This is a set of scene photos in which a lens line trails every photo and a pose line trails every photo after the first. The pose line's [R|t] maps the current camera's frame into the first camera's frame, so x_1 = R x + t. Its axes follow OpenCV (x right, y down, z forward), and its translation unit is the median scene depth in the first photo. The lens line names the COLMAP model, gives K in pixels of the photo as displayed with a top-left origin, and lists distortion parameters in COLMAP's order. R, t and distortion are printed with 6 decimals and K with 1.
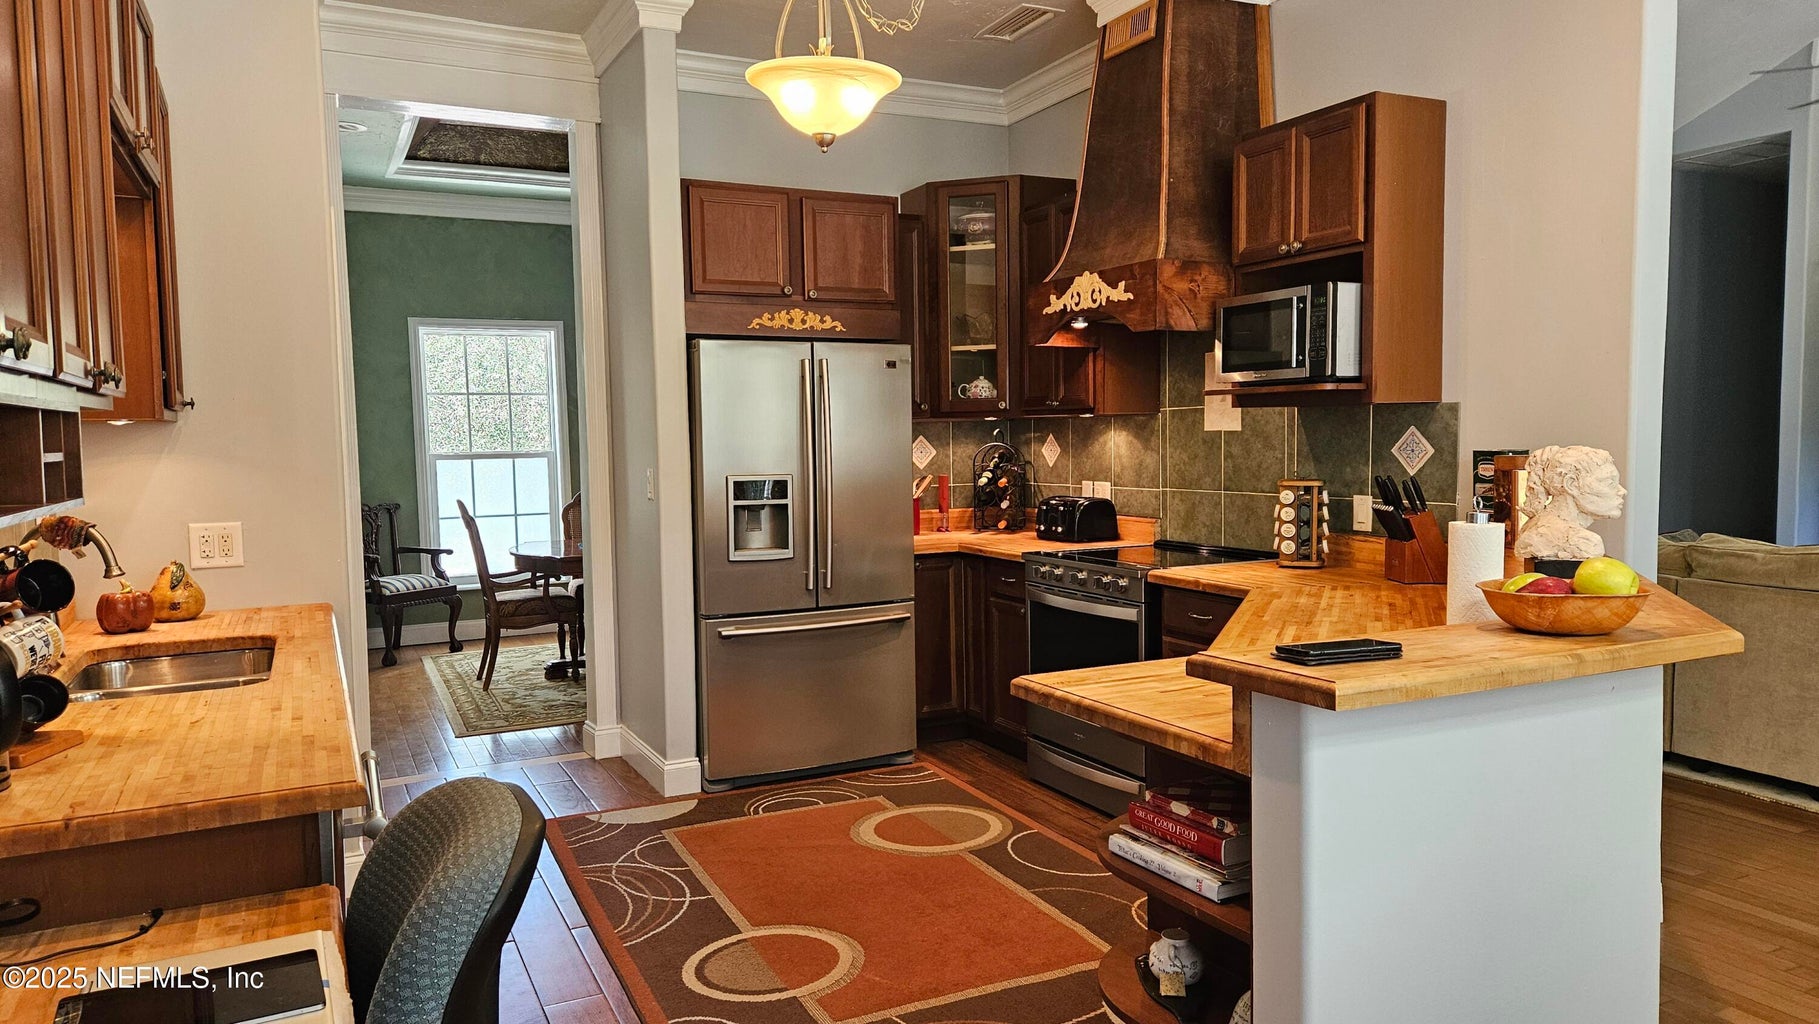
lens RADIAL K [[1144.6, 0, 909.5], [0, 1144.6, 512.0], [0, 0, 1]] dist [0.001192, 0.000125]
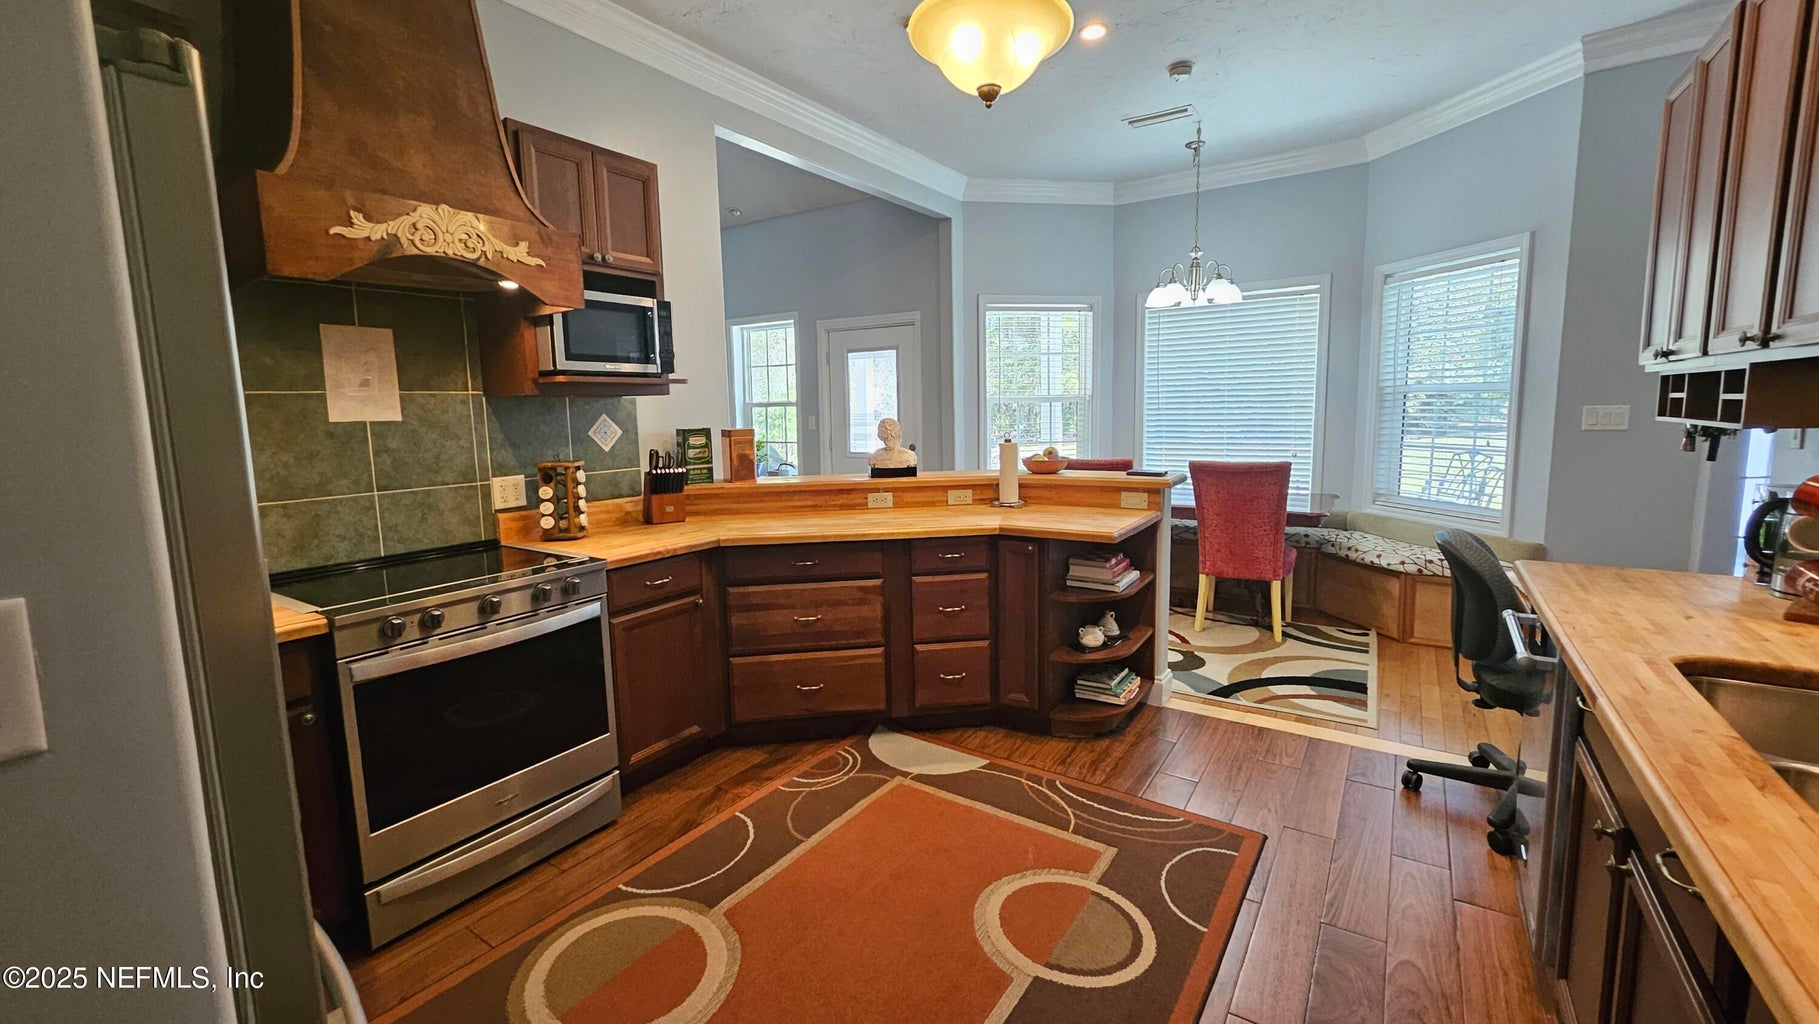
lens RADIAL K [[726.4, 0, 904.2], [0, 726.4, 499.2], [0, 0, 1]] dist [-0.010946, 0.000109]
pose [[-0.474560, -0.086590, 0.875954, -0.417000], [0.086256, 0.985785, 0.144178, -0.061370], [-0.875987, 0.143978, -0.460345, 0.975437]]
